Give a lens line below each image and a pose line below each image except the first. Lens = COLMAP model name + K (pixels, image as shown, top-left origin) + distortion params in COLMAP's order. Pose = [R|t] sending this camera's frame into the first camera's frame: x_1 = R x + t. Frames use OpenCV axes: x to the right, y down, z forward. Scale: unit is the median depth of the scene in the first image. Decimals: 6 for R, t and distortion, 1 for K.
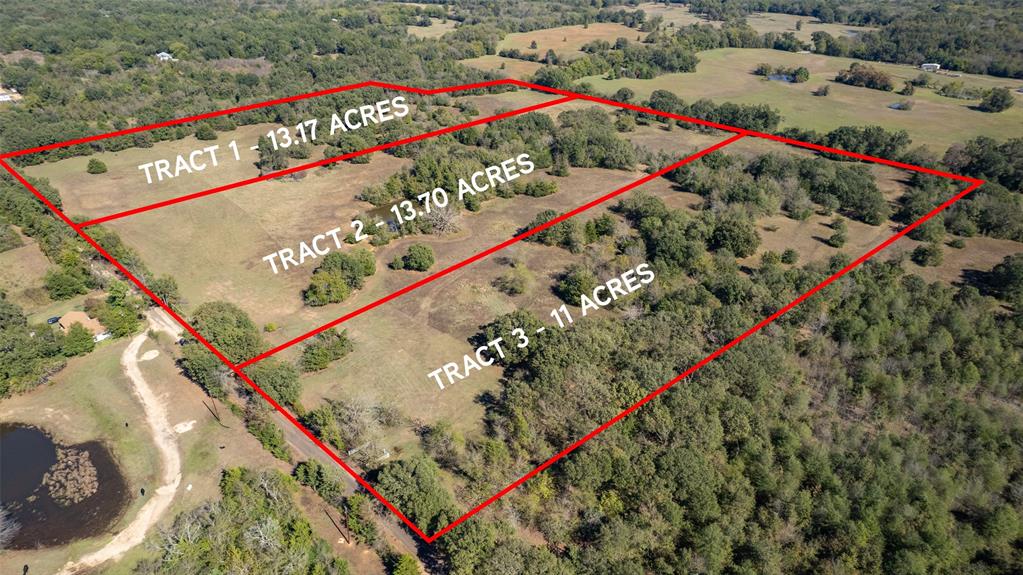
lens RADIAL K [[655.2, 0, 509.7], [0, 655.2, 284.8], [0, 0, 1]] dist [-0.074237, 0.066428]
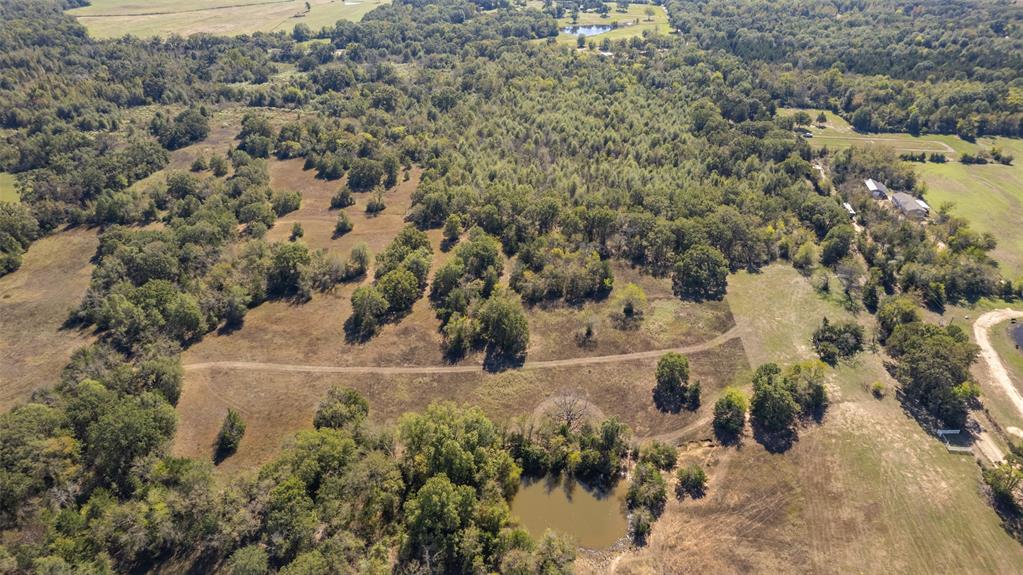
lens RADIAL K [[655.2, 0, 514.2], [0, 655.2, 285.2], [0, 0, 1]] dist [-0.074237, 0.066428]
pose [[-0.593027, -0.406735, 0.694900, -0.341859], [0.384006, 0.615694, 0.688085, -0.469351], [-0.707713, 0.674898, -0.208935, 0.775820]]
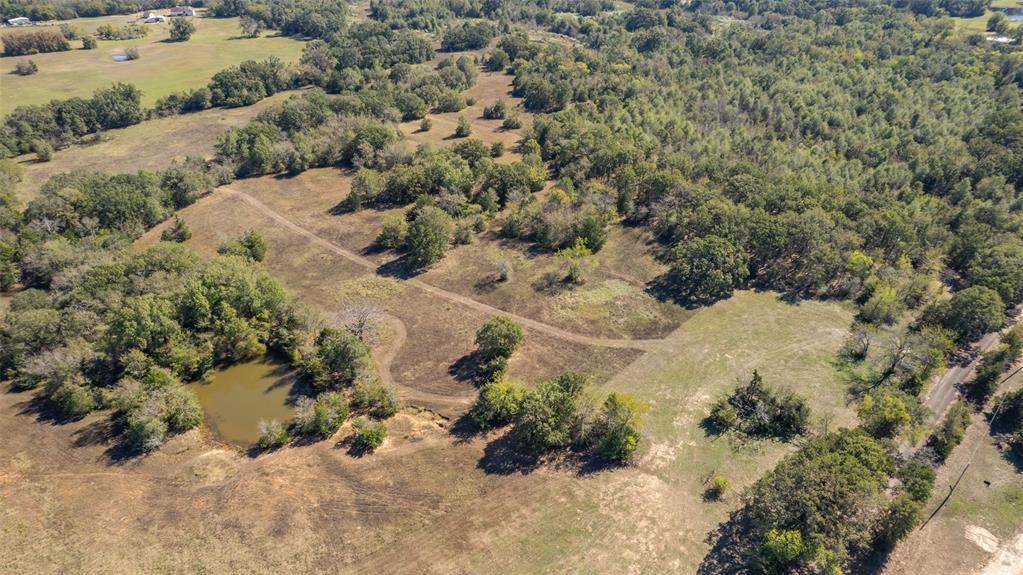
lens RADIAL K [[655.2, 0, 511.4], [0, 655.2, 289.3], [0, 0, 1]] dist [-0.074237, 0.066428]
pose [[0.065460, -0.540762, 0.838625, -0.417242], [0.481604, 0.753184, 0.448076, -0.232643], [-0.873941, 0.374554, 0.309736, 0.478299]]
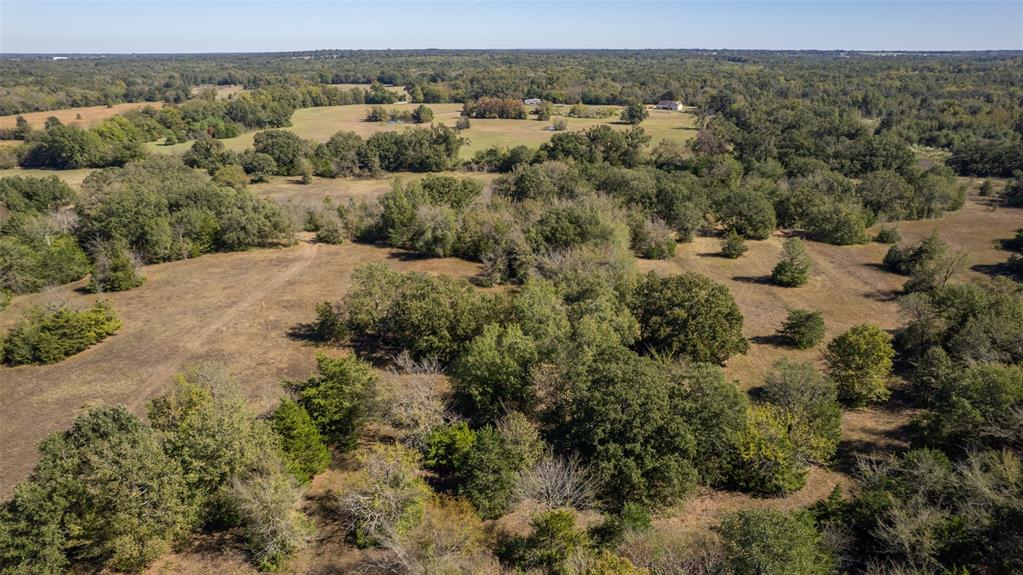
lens RADIAL K [[655.2, 0, 515.0], [0, 655.2, 291.7], [0, 0, 1]] dist [-0.074237, 0.066428]
pose [[0.788106, -0.225889, 0.572593, 0.039000], [0.304623, 0.951460, -0.043925, -0.068456], [-0.534877, 0.209043, 0.818662, 0.500064]]
